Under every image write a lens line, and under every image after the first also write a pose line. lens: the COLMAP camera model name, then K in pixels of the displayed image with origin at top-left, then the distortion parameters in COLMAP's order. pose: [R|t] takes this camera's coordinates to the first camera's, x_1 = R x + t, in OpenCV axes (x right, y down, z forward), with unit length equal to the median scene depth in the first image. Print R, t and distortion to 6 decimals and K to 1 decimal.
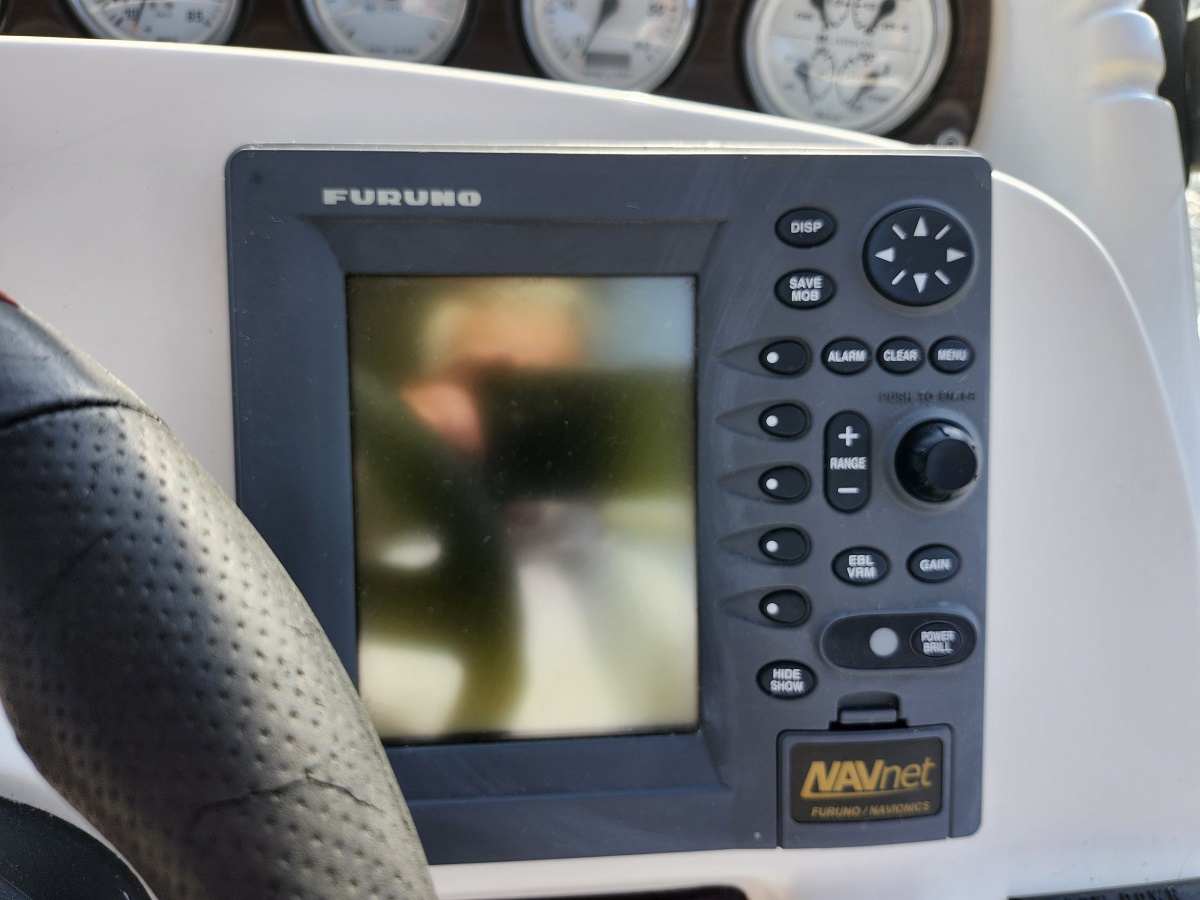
lens RADIAL K [[839.4, 0, 586.1], [0, 839.4, 438.0], [0, 0, 1]] dist [0.062069, -0.081030]
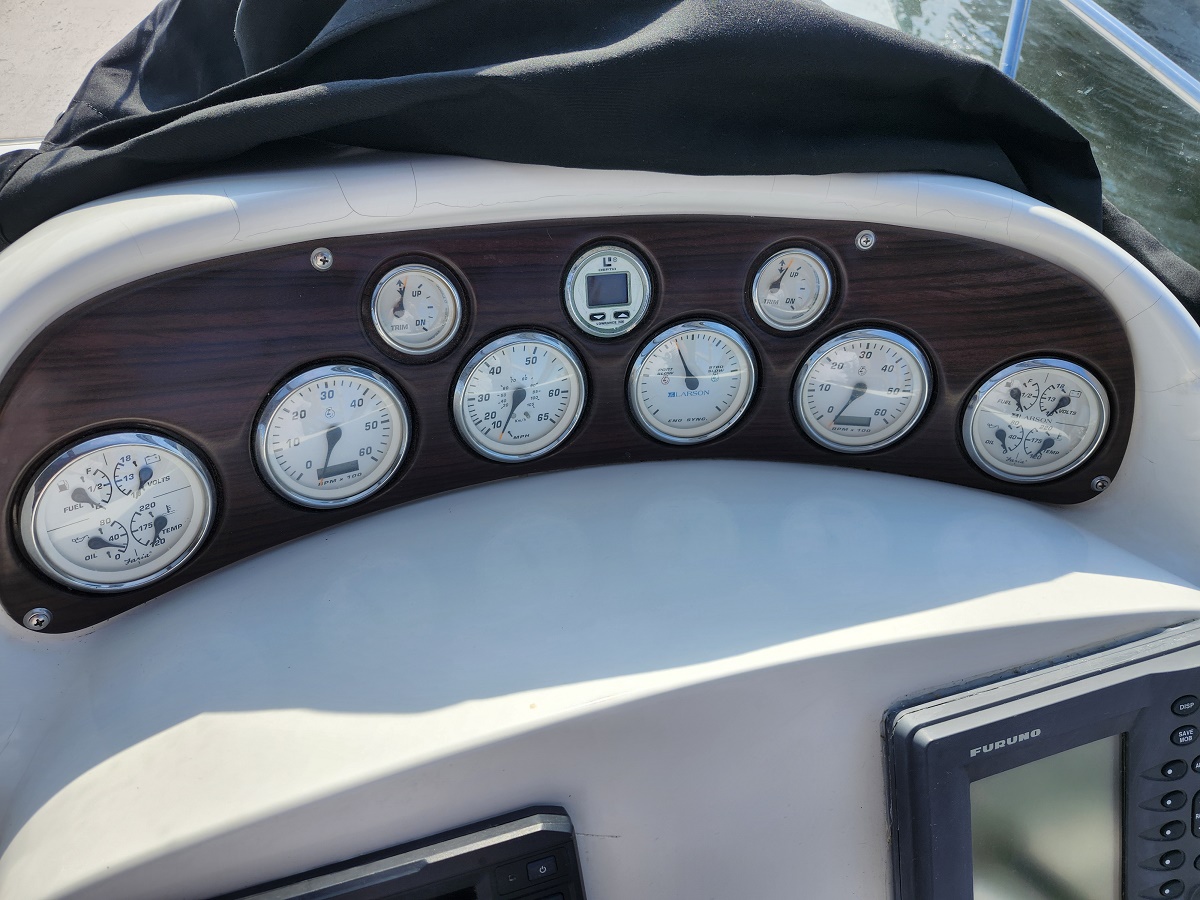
lens RADIAL K [[818.6, 0, 595.5], [0, 818.6, 468.8], [0, 0, 1]] dist [0.073040, -0.096840]
pose [[0.970675, -0.142431, 0.193656, -1.264173], [0.120747, 0.985457, 0.119559, -1.123182], [-0.207869, -0.092670, 0.973757, -0.448754]]
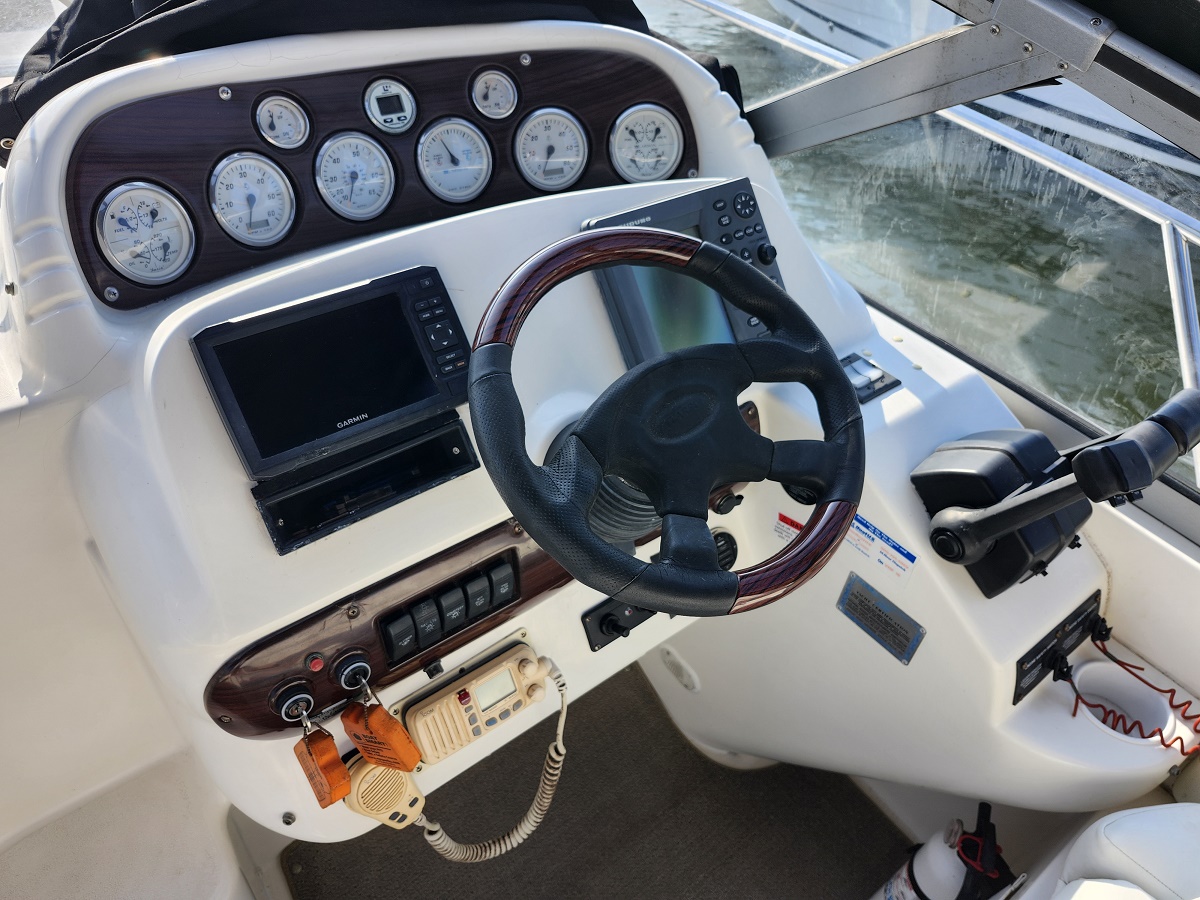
lens RADIAL K [[822.2, 0, 586.1], [0, 822.2, 439.3], [0, 0, 1]] dist [0.056147, -0.070810]
pose [[0.843362, -0.352856, 0.405257, -2.117947], [0.368134, 0.928797, 0.042593, 0.350561], [-0.391430, 0.113267, 0.913210, -2.041157]]
